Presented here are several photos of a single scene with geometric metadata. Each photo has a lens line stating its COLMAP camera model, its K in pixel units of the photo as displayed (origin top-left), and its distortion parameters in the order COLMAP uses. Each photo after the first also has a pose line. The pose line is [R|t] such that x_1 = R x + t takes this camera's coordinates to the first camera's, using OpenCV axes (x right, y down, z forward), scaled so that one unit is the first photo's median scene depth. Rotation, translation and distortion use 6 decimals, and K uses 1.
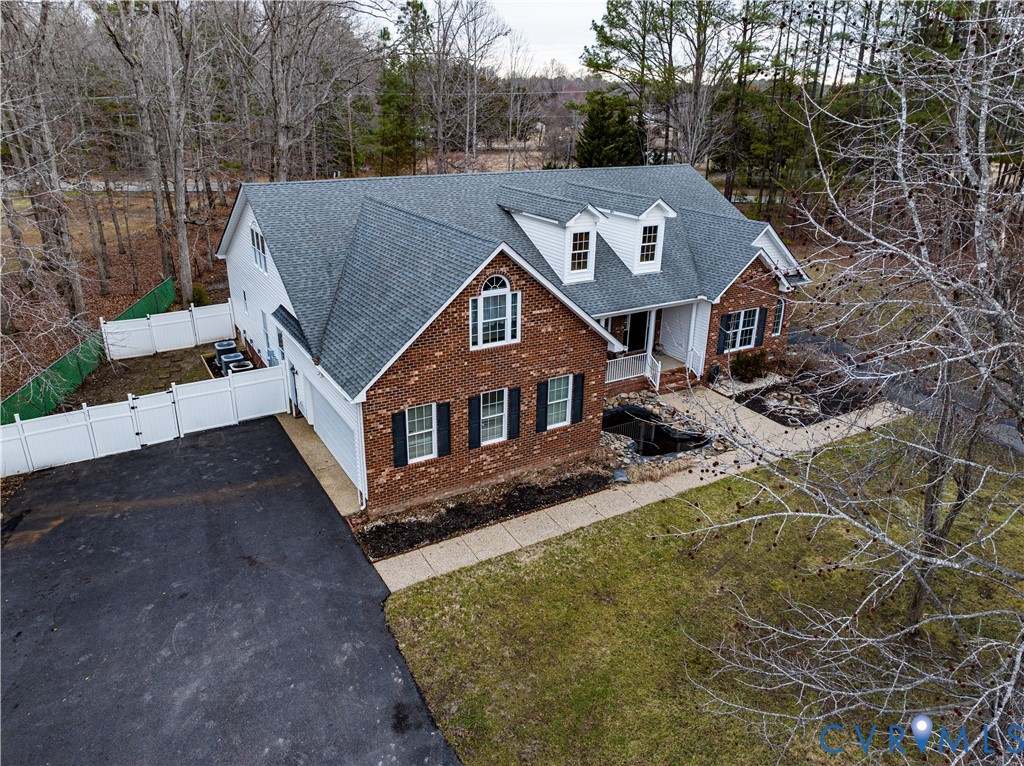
lens RADIAL K [[719.5, 0, 514.7], [0, 719.5, 383.0], [0, 0, 1]] dist [-0.037926, -0.003466]
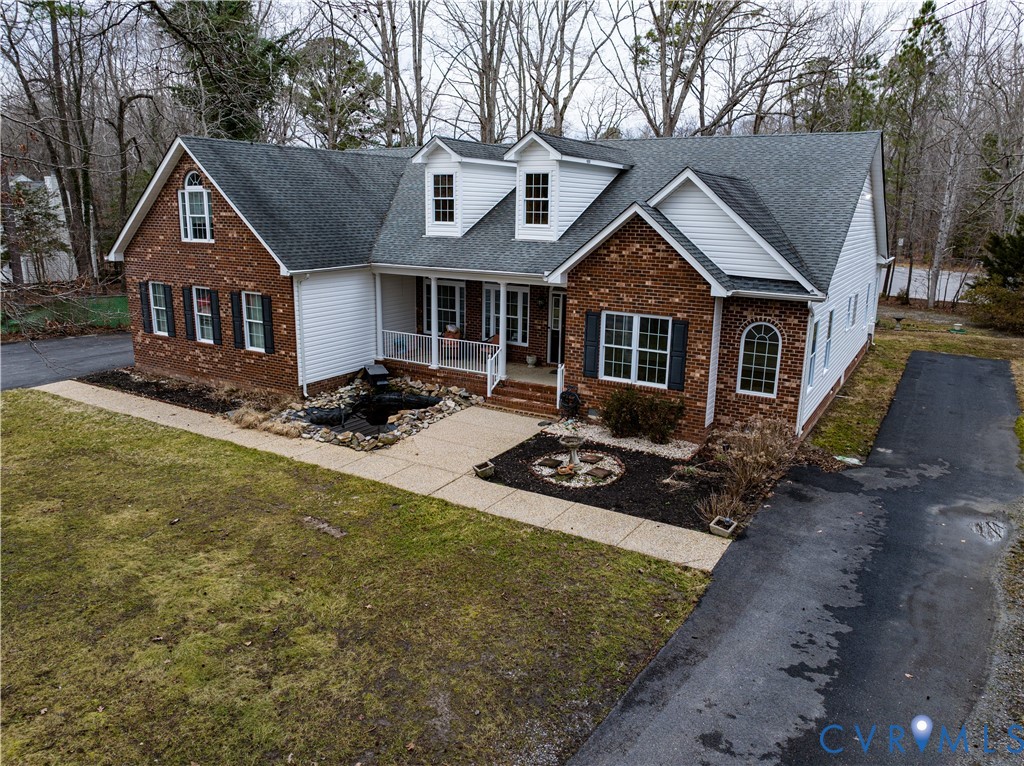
lens RADIAL K [[719.5, 0, 513.9], [0, 719.5, 384.6], [0, 0, 1]] dist [-0.037926, -0.003466]
pose [[0.472943, 0.204025, -0.857146, 0.963811], [-0.337734, 0.940494, 0.037515, -0.042549], [0.813794, 0.271745, 0.513706, 0.760858]]
